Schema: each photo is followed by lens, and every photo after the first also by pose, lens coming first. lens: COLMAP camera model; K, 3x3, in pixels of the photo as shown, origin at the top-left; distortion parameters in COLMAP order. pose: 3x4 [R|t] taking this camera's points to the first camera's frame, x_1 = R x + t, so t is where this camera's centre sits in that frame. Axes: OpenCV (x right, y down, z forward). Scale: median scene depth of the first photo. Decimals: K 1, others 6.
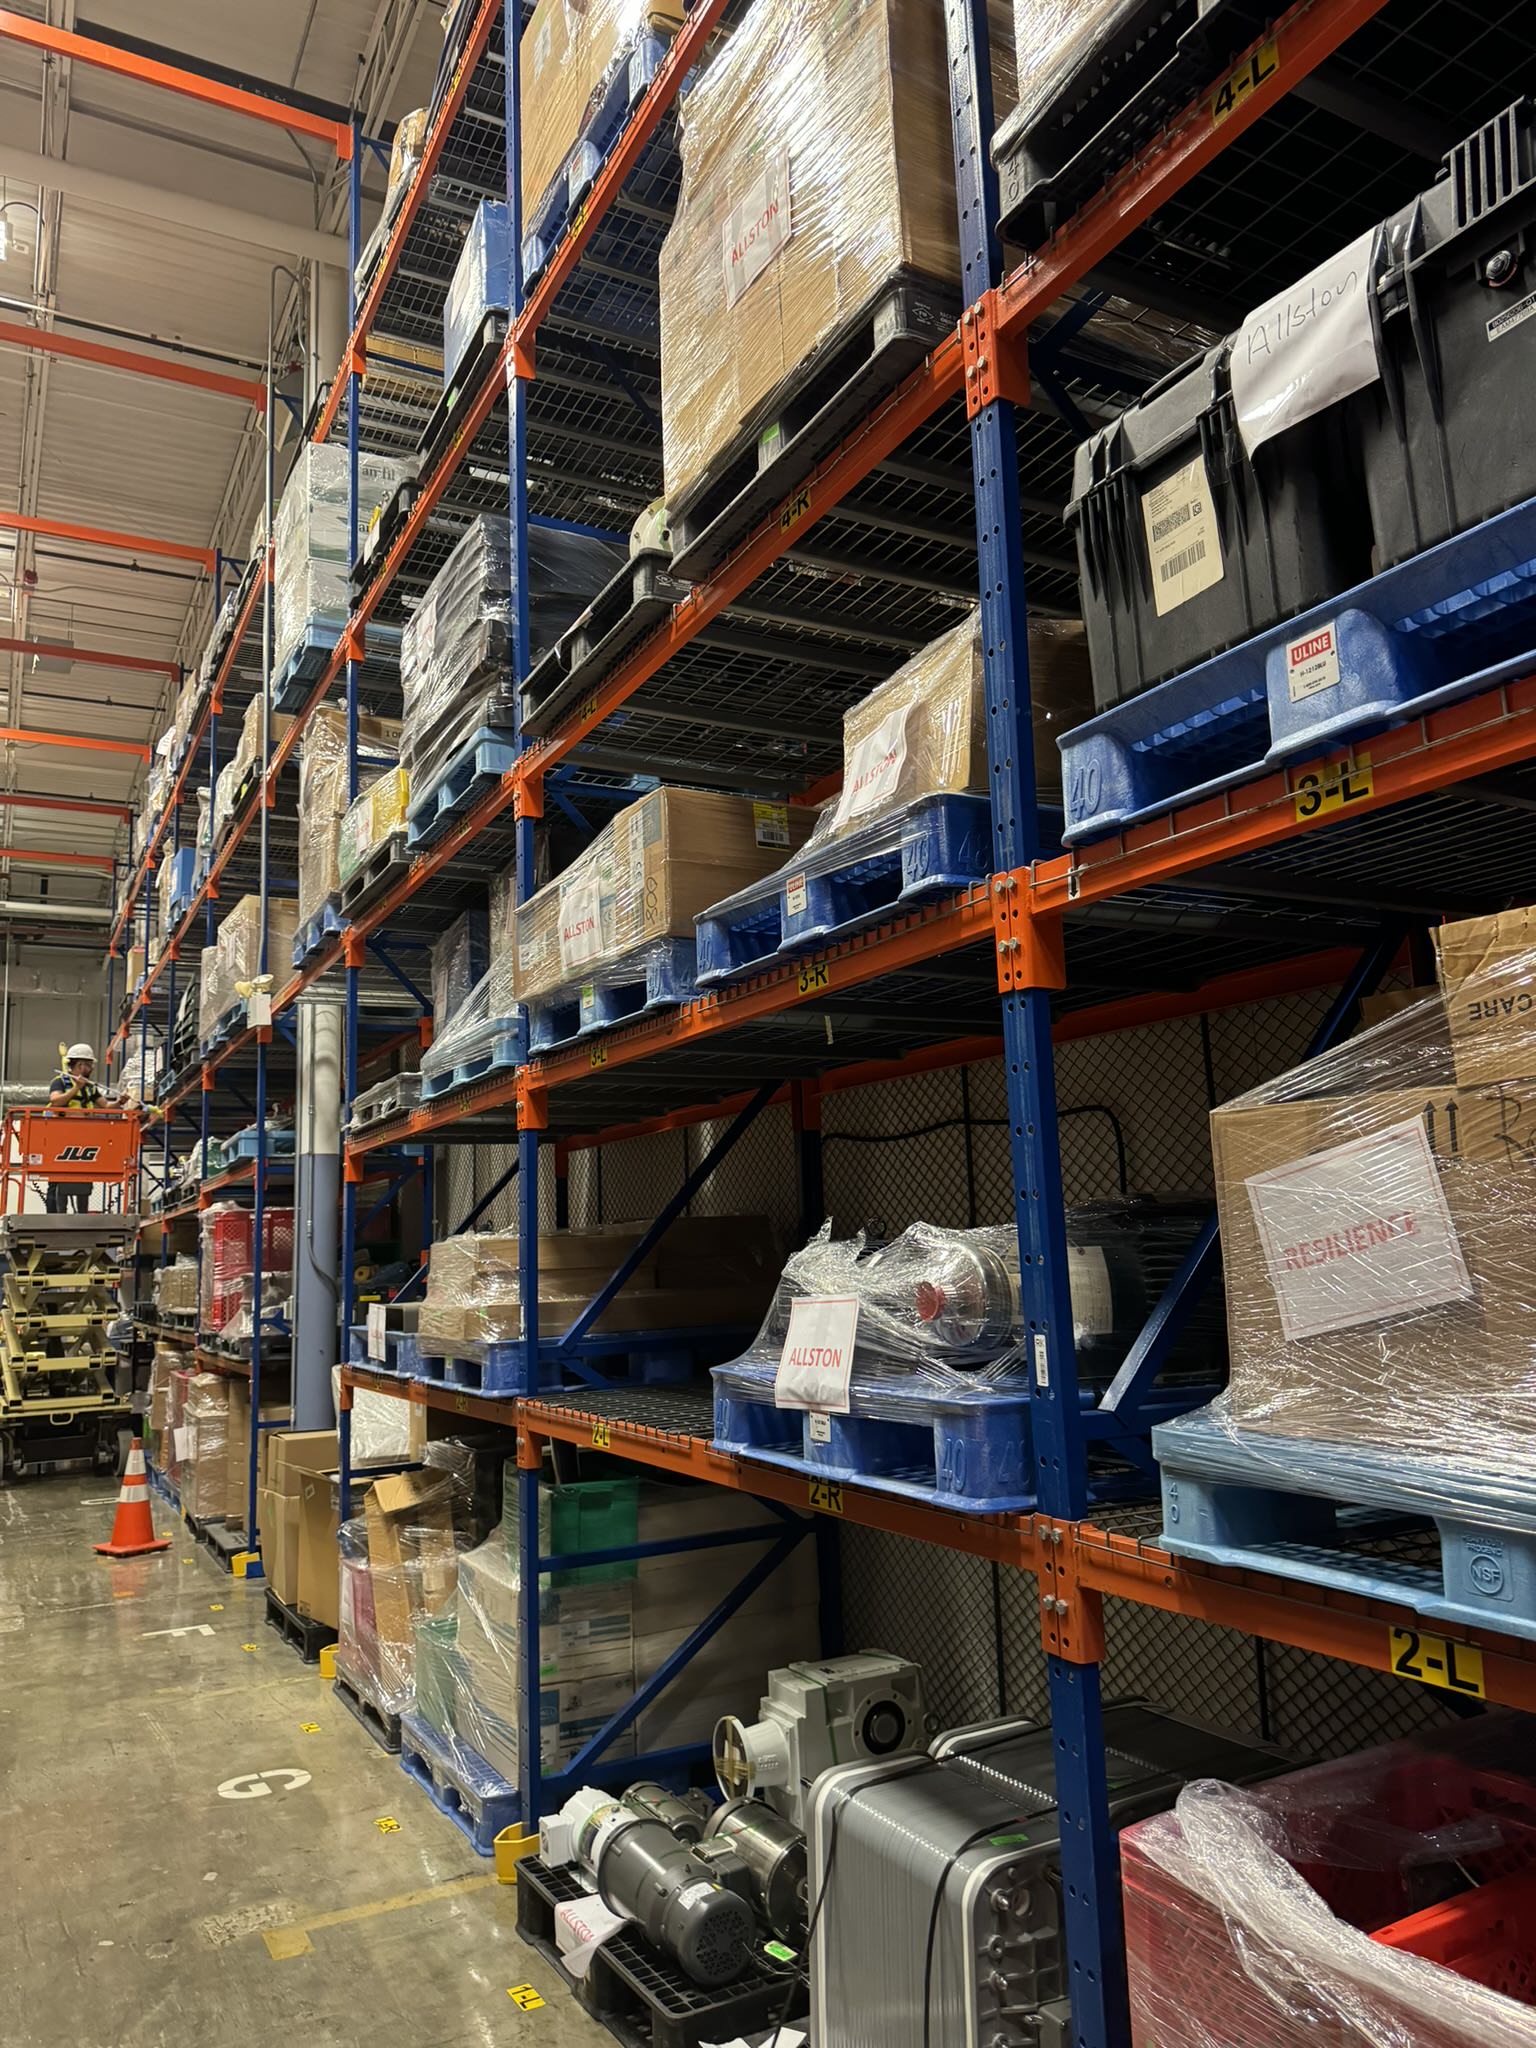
lens RADIAL K [[1428.4, 0, 768.0], [0, 1428.4, 1024.0], [0, 0, 1]] dist [0.035155, 0.000209]
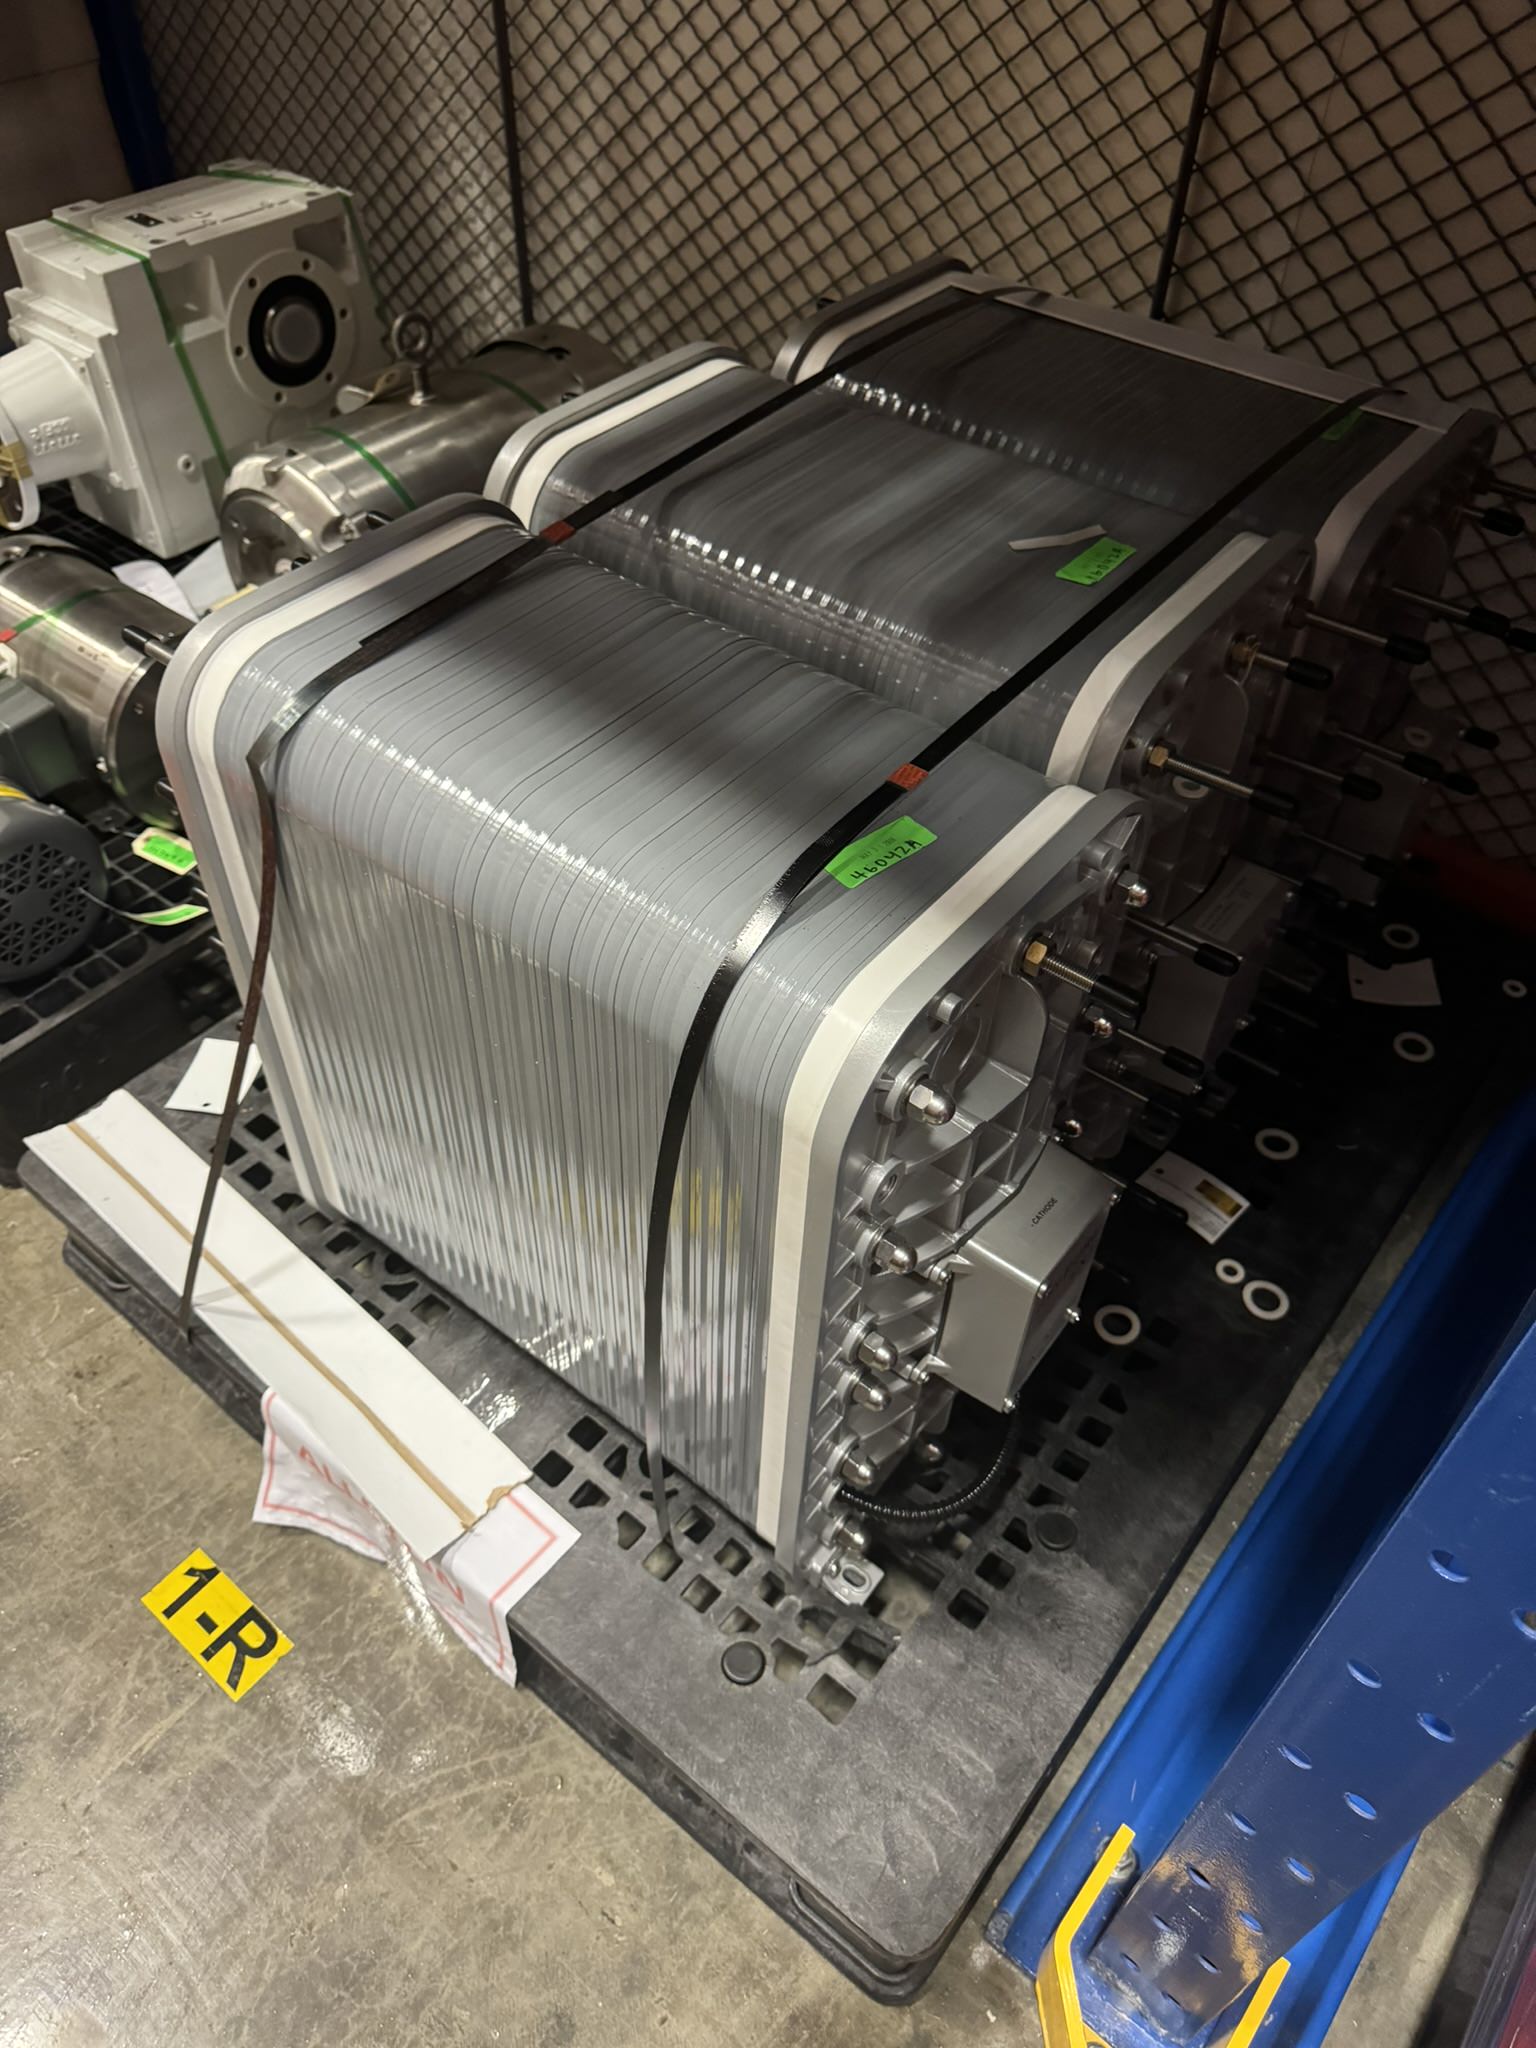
lens RADIAL K [[1431.5, 0, 759.7], [0, 1431.5, 1033.3], [0, 0, 1]] dist [0.011900, -0.022838]
pose [[0.926005, -0.236778, 0.294025, 0.025893], [-0.110284, 0.575205, 0.810541, 0.199202], [-0.361043, -0.782991, 0.506530, 0.474422]]
